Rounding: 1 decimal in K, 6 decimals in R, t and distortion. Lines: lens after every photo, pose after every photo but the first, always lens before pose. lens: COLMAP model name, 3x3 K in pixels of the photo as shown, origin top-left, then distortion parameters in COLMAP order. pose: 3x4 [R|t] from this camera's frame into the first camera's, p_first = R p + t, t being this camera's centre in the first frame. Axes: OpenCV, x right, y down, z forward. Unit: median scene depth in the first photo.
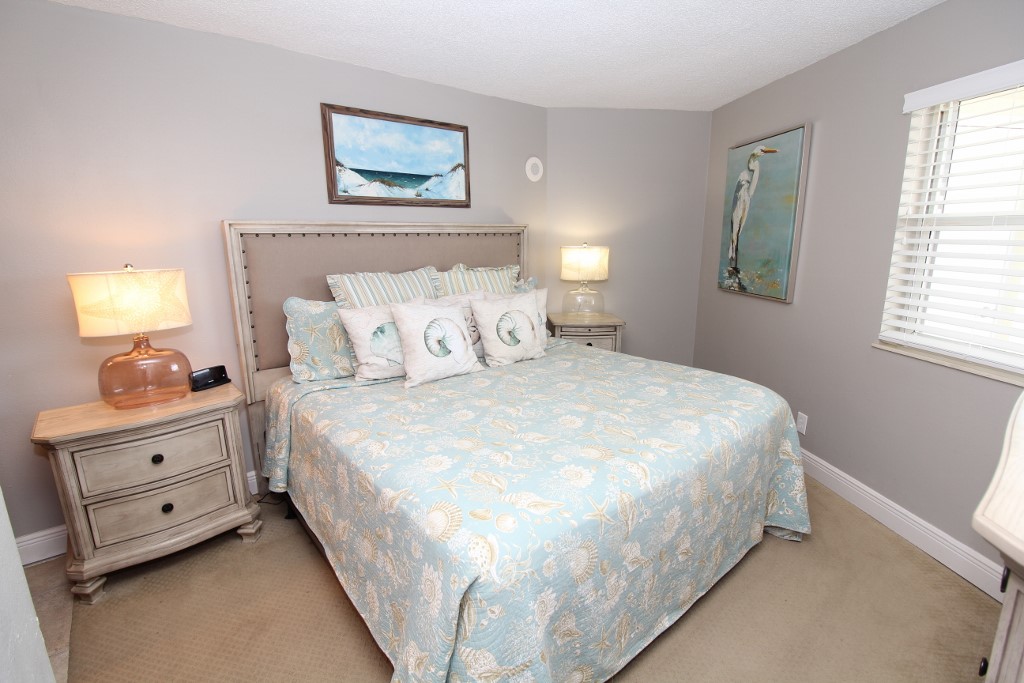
lens RADIAL K [[474.6, 0, 509.2], [0, 474.6, 343.4], [0, 0, 1]] dist [-0.010585, -0.006197]
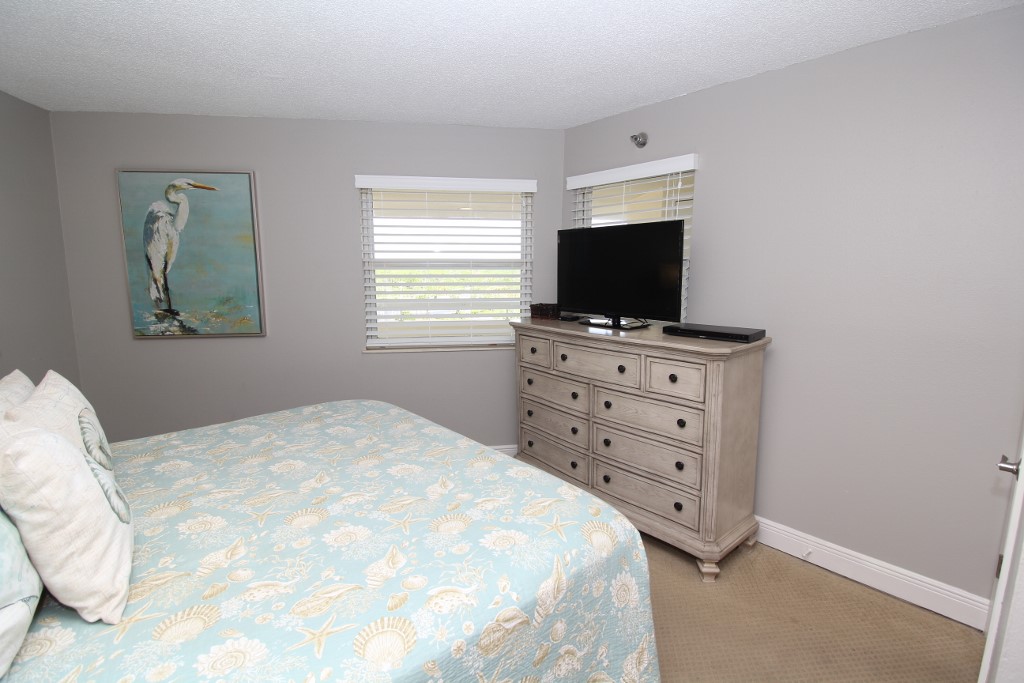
lens RADIAL K [[474.6, 0, 505.7], [0, 474.6, 344.8], [0, 0, 1]] dist [-0.010585, -0.006197]
pose [[-0.013000, -0.148194, 0.988873, -0.425960], [0.221429, 0.963976, 0.147374, -0.093144], [-0.975090, 0.220881, 0.020283, 0.413482]]
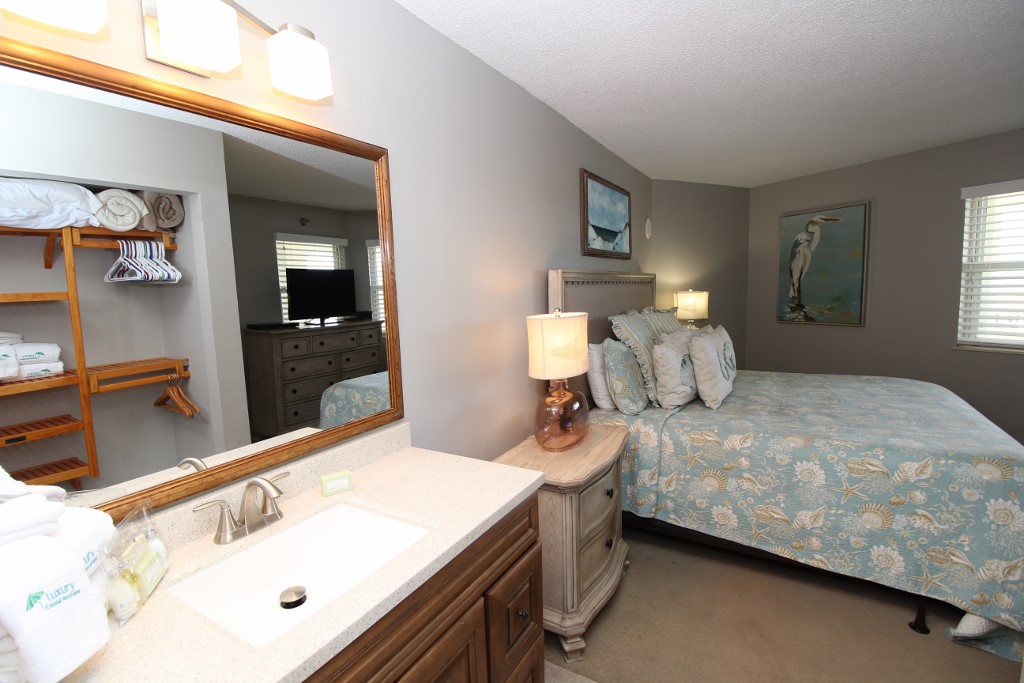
lens RADIAL K [[474.6, 0, 514.5], [0, 474.6, 339.0], [0, 0, 1]] dist [-0.010585, -0.006197]
pose [[0.946155, -0.056399, 0.318763, -0.733029], [0.095049, 0.989704, -0.107015, 0.000922], [-0.309446, 0.131551, 0.941774, 0.025701]]
